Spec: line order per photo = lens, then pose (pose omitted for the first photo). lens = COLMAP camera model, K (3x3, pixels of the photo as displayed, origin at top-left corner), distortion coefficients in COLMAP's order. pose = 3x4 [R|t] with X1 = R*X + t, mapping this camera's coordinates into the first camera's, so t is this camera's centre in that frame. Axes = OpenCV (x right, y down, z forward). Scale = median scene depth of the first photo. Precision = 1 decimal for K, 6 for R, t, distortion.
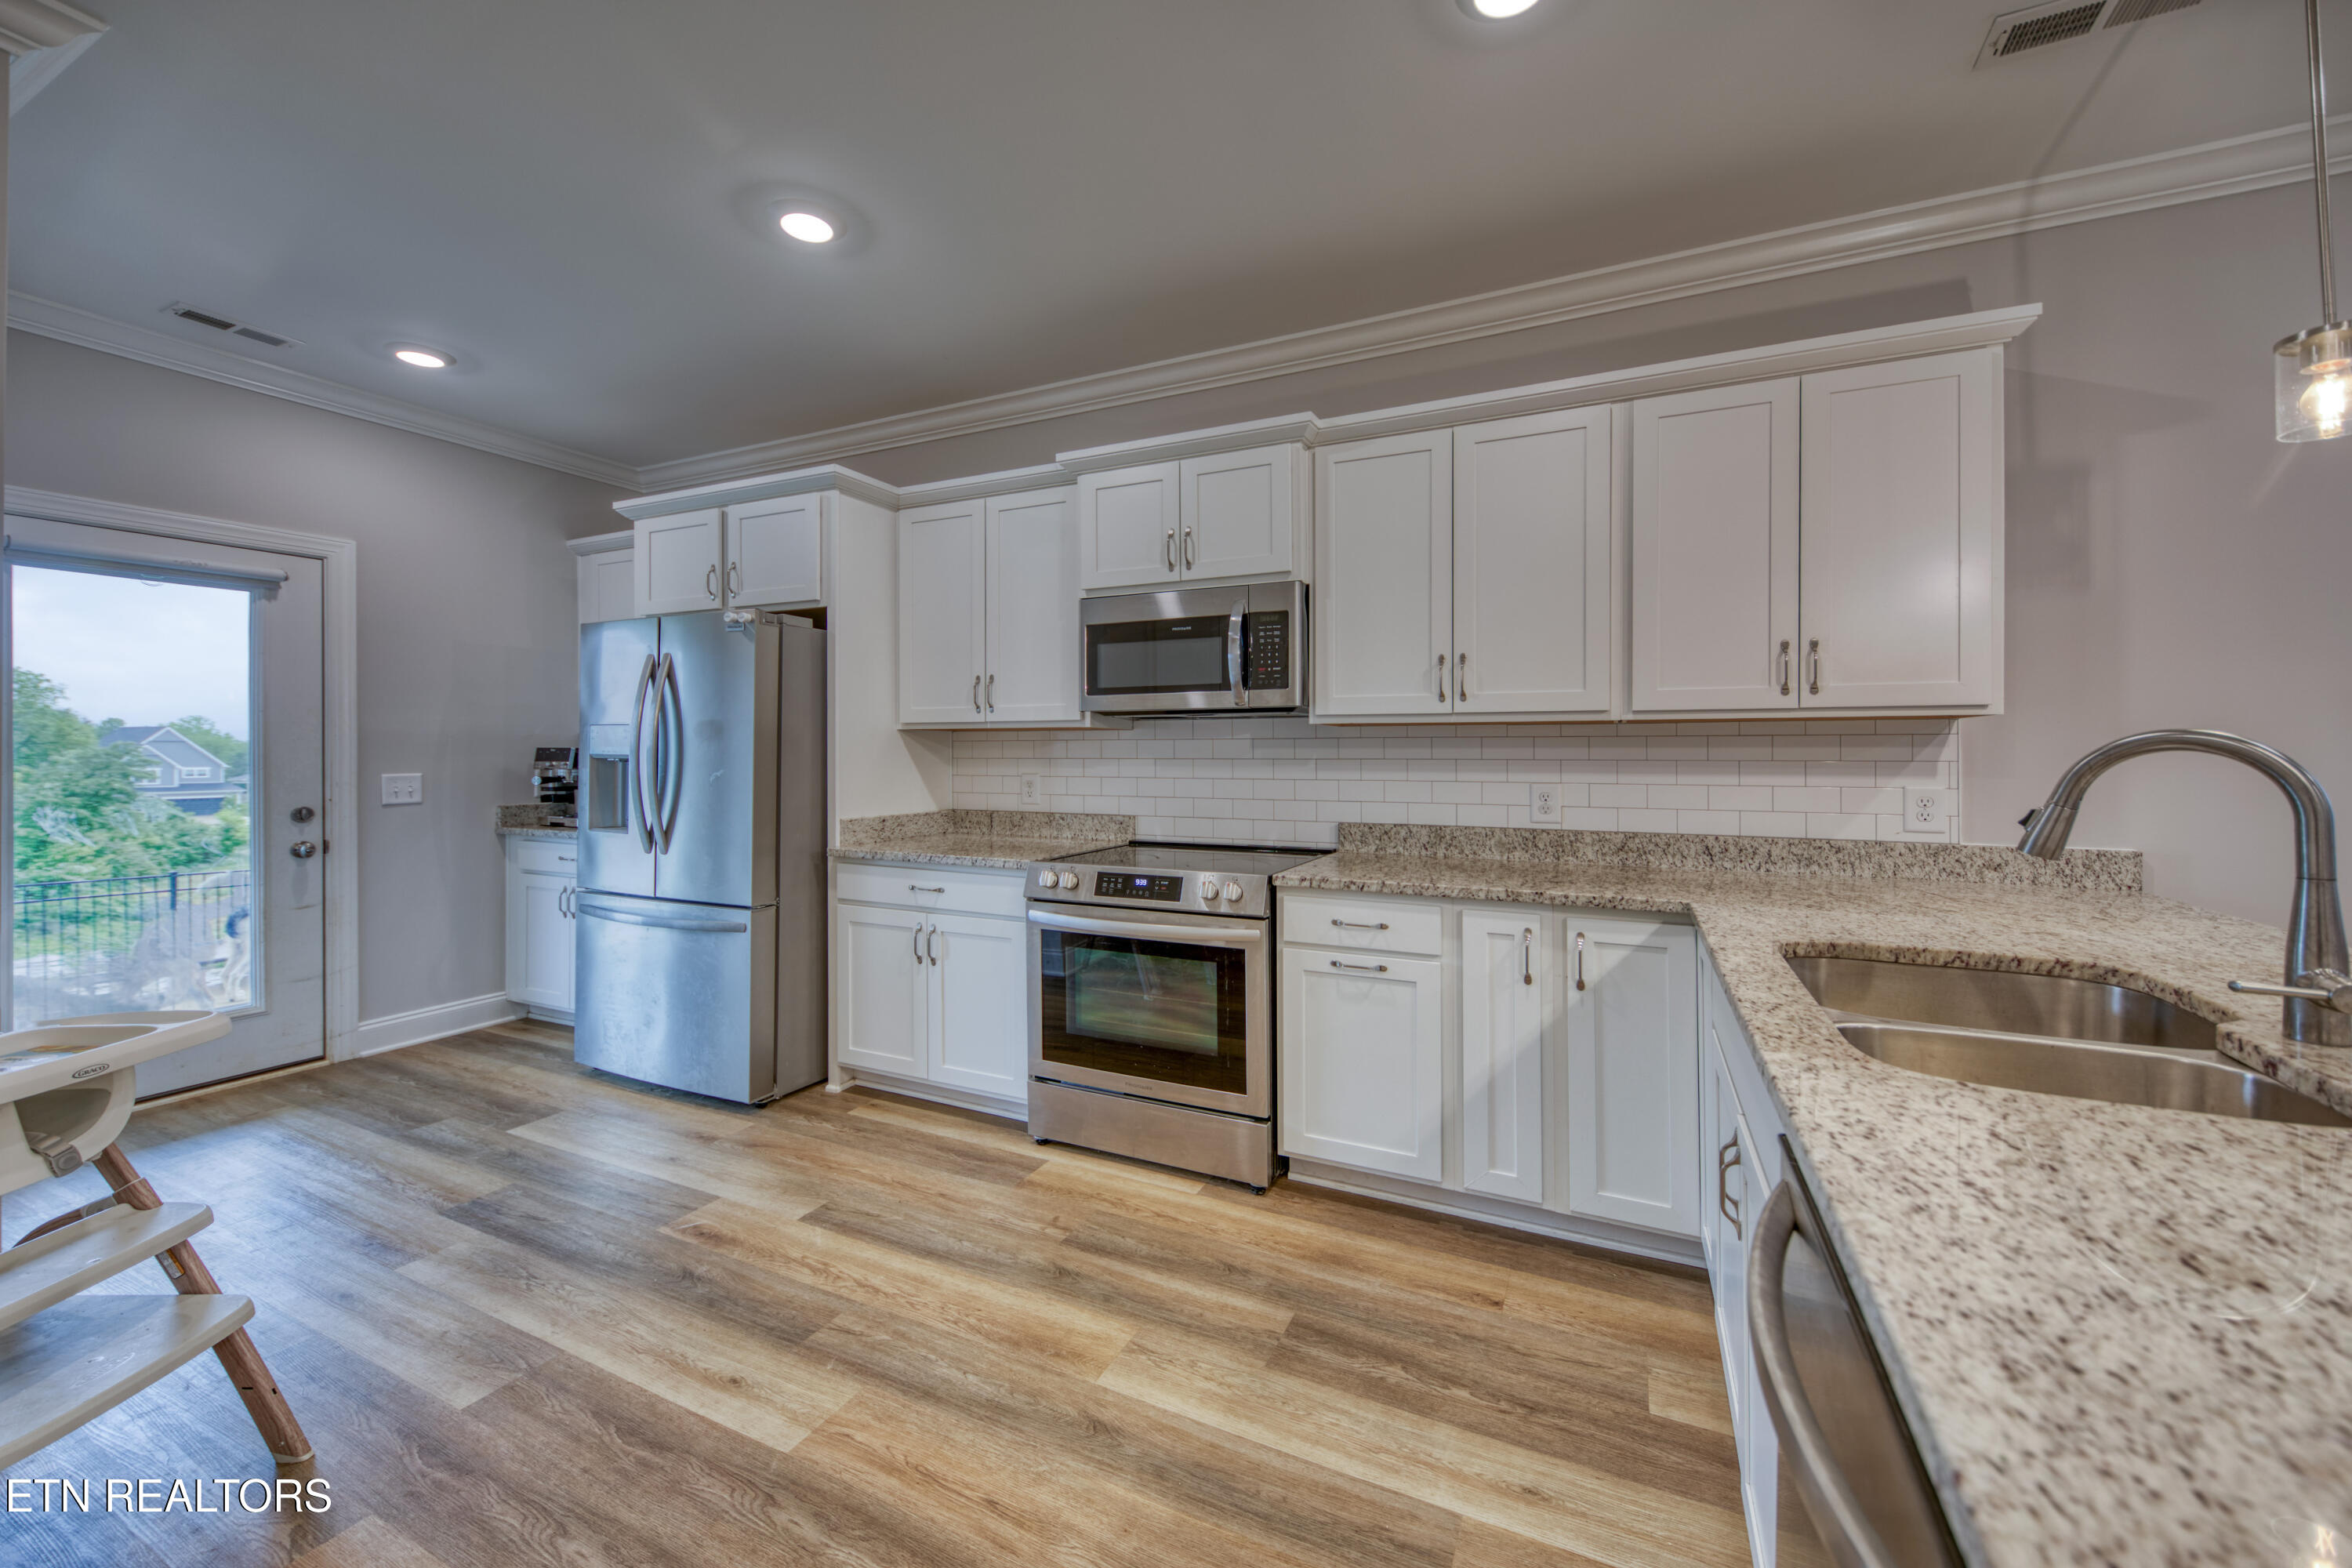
lens RADIAL K [[854.5, 0, 1285.0], [0, 854.5, 754.9], [0, 0, 1]] dist [0.002922, -0.001713]
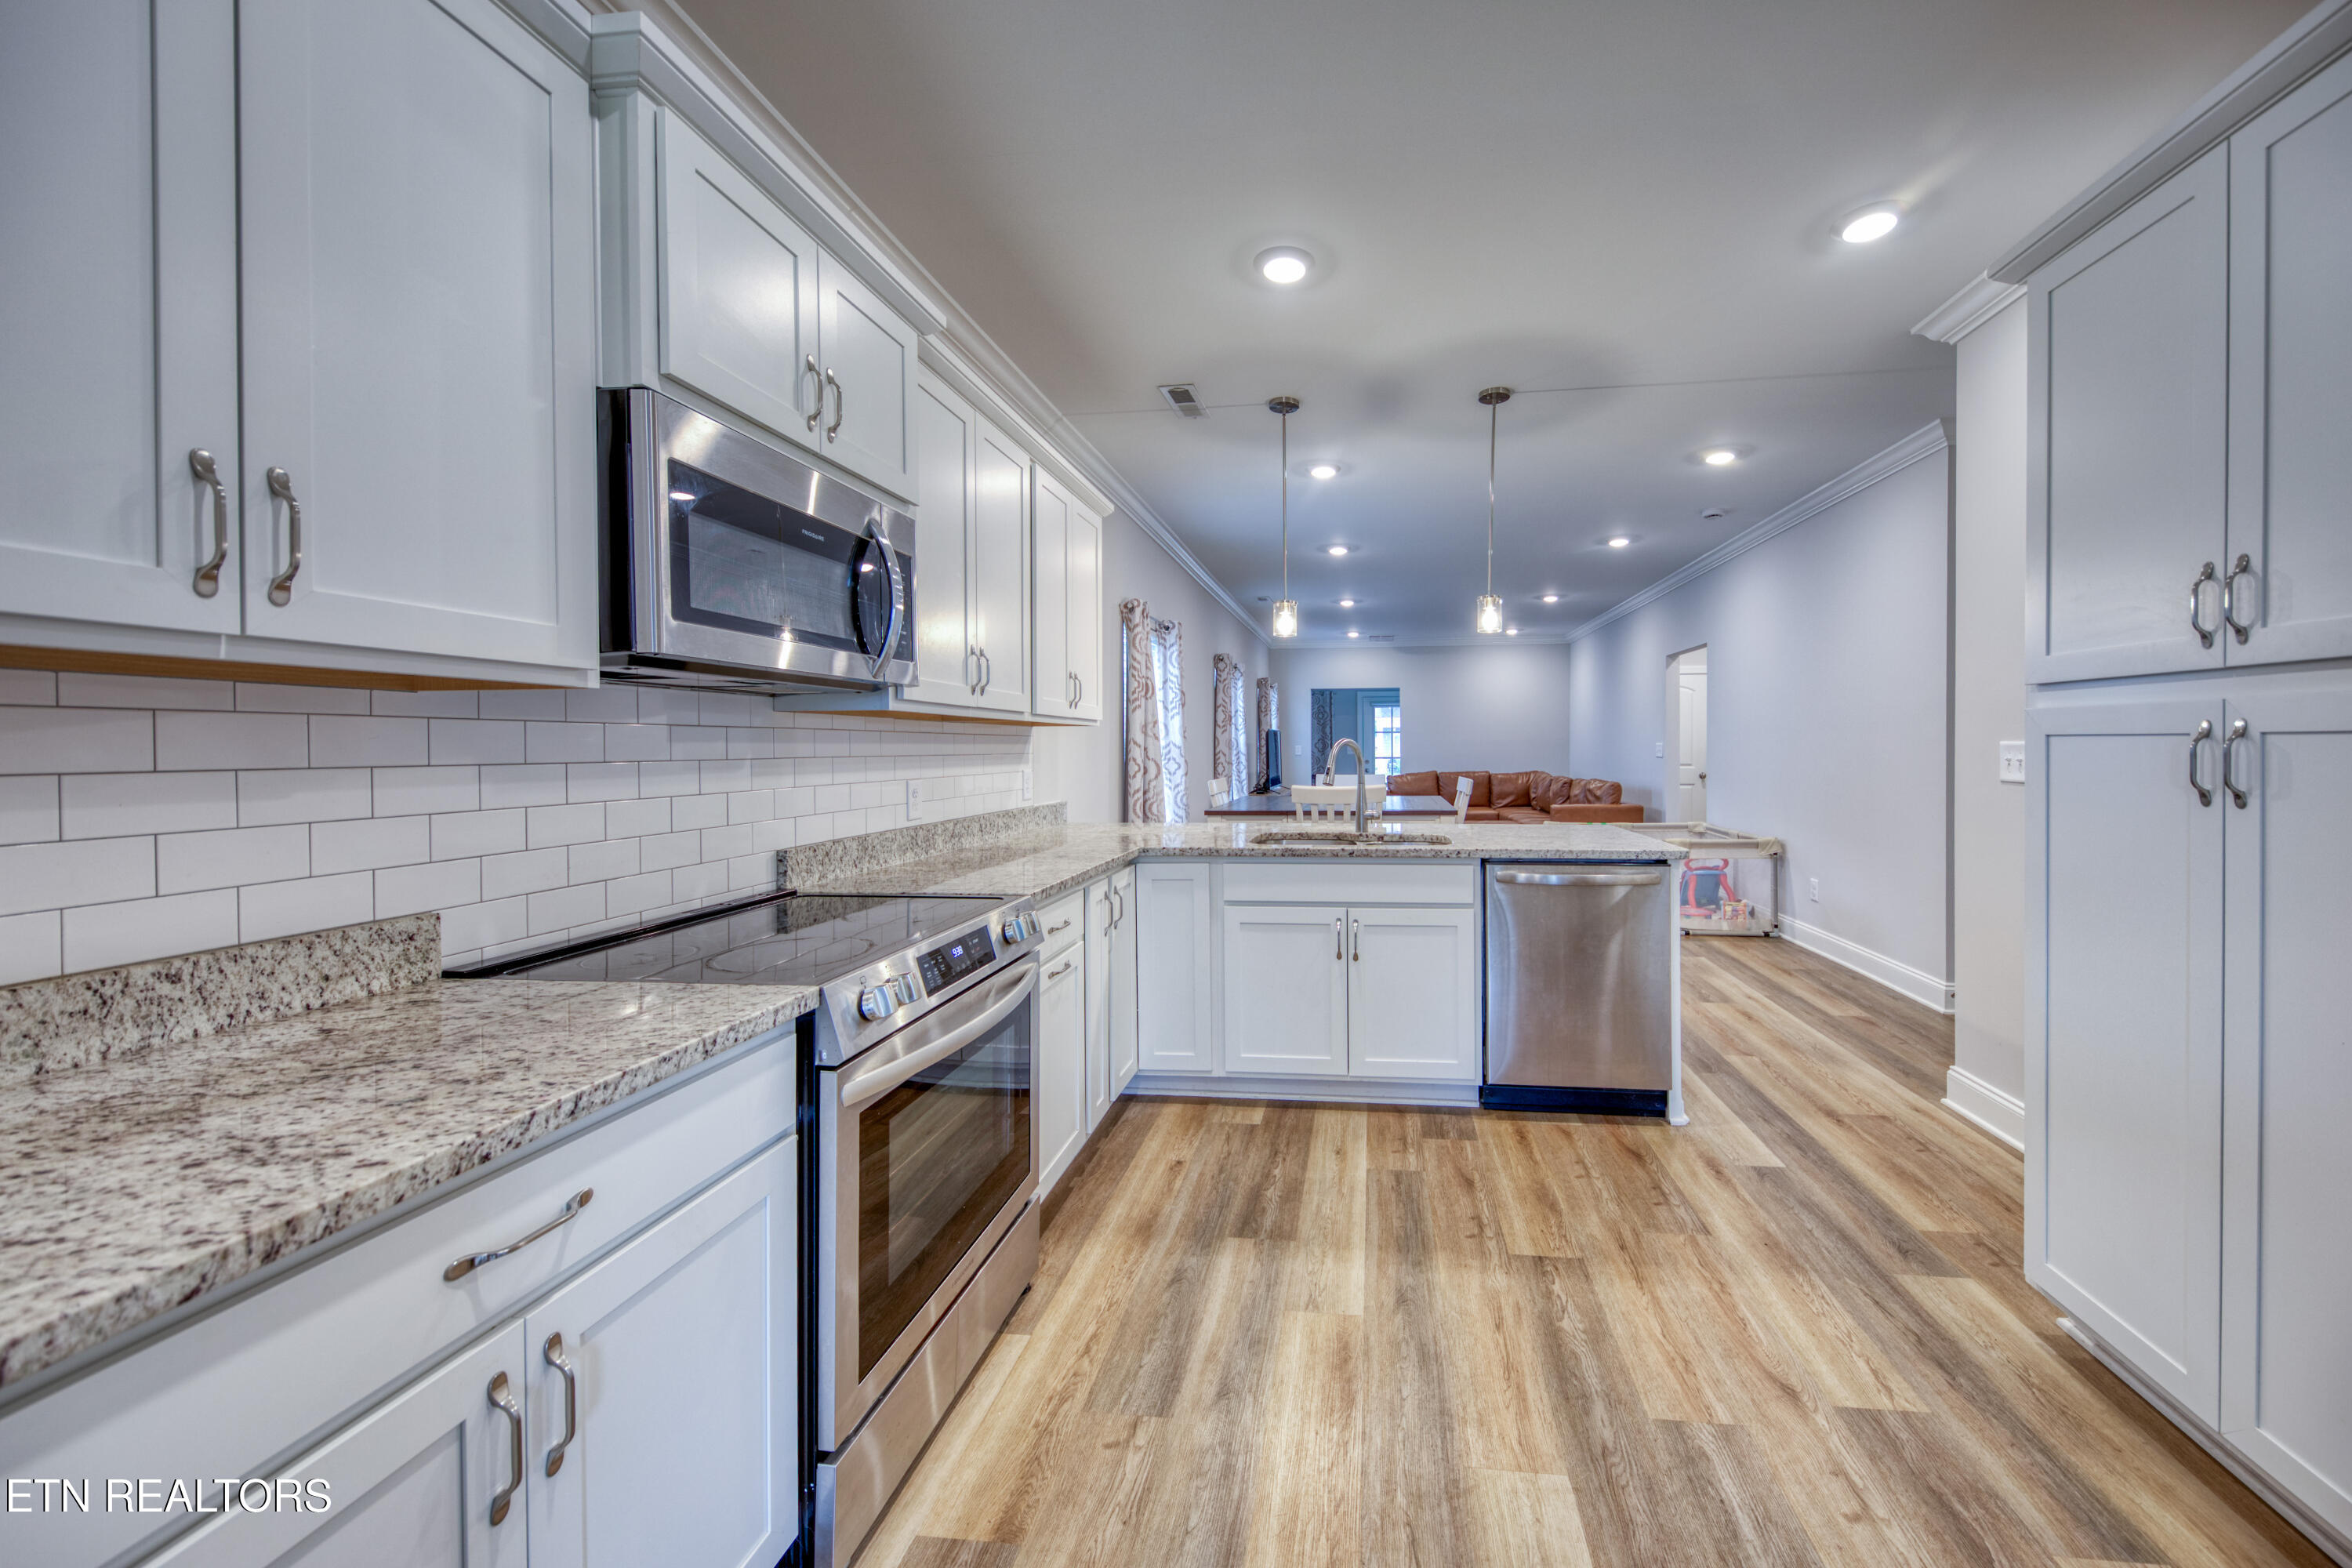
lens RADIAL K [[880.2, 0, 1301.9], [0, 880.2, 747.0], [0, 0, 1]] dist [0.015793, -0.000292]
pose [[-0.284783, -0.000256, 0.958592, -0.782166], [0.006509, 0.999976, 0.002201, -0.003096], [-0.958570, 0.006866, -0.284775, 0.841620]]
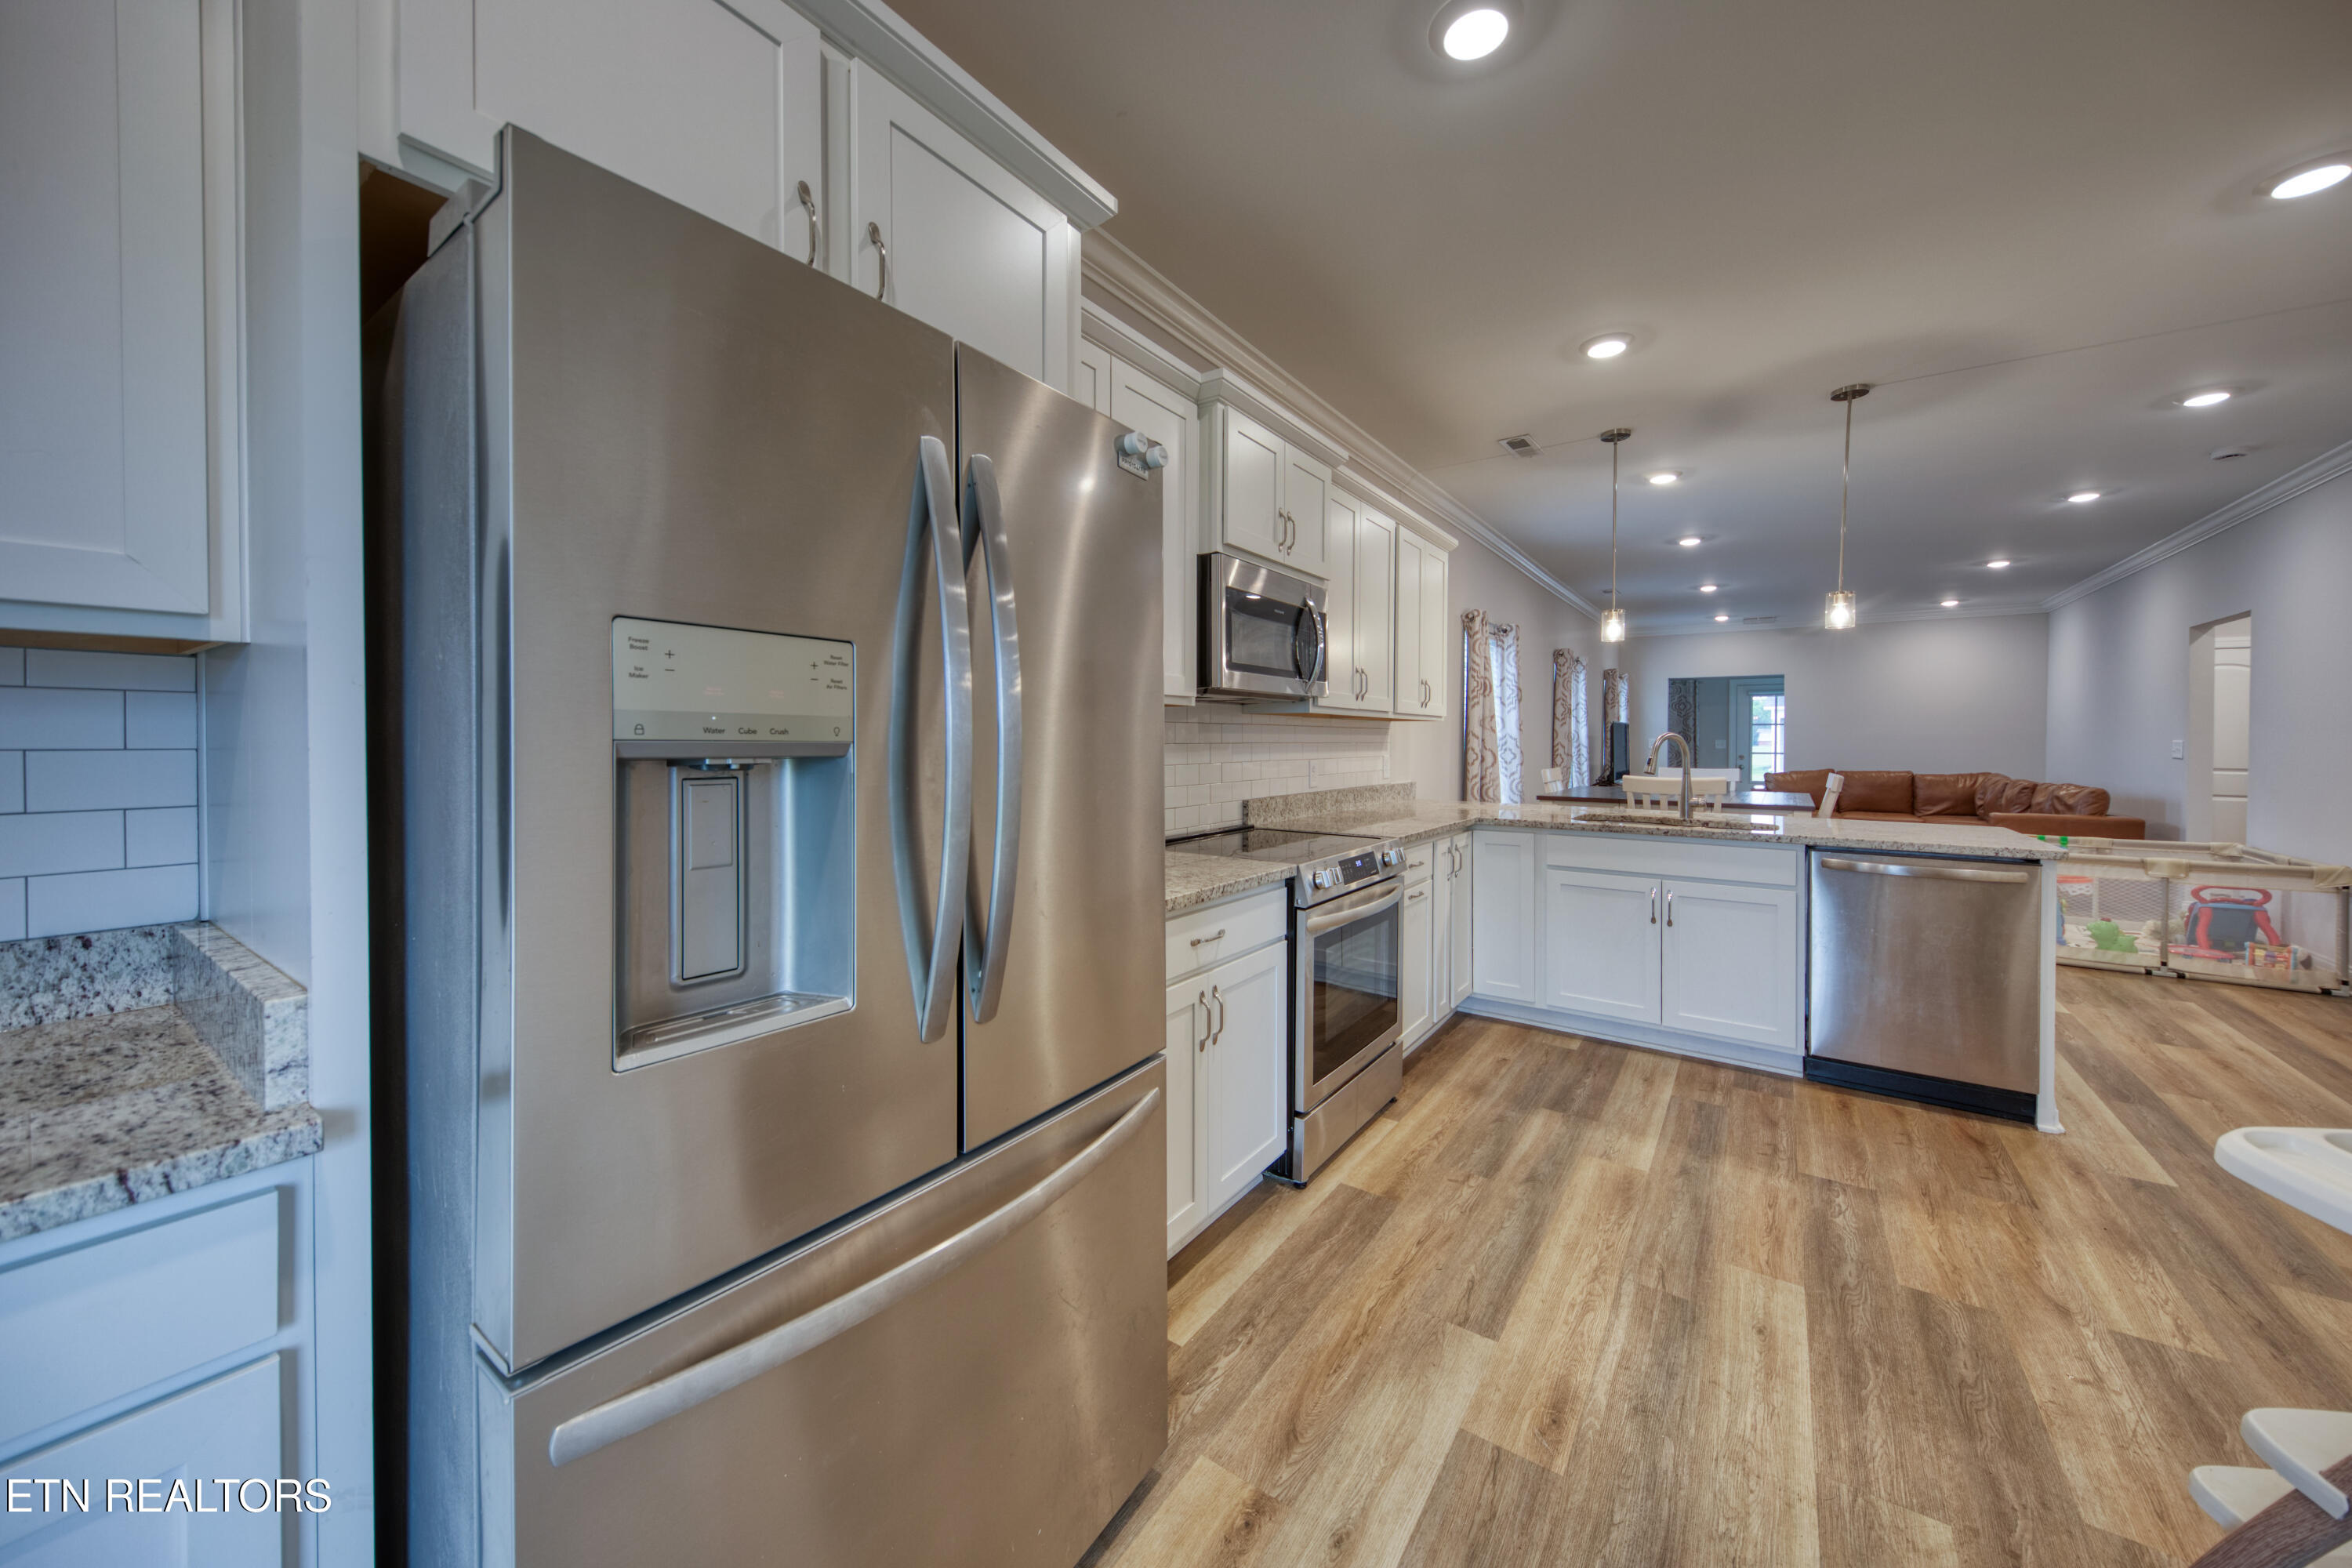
lens RADIAL K [[854.5, 0, 1184.6], [0, 854.5, 744.2], [0, 0, 1]] dist [0.002922, -0.001713]
pose [[0.222876, -0.008420, 0.974810, -1.092923], [-0.003269, 0.999951, 0.009384, -0.003847], [-0.974841, -0.005279, 0.222838, 0.872946]]
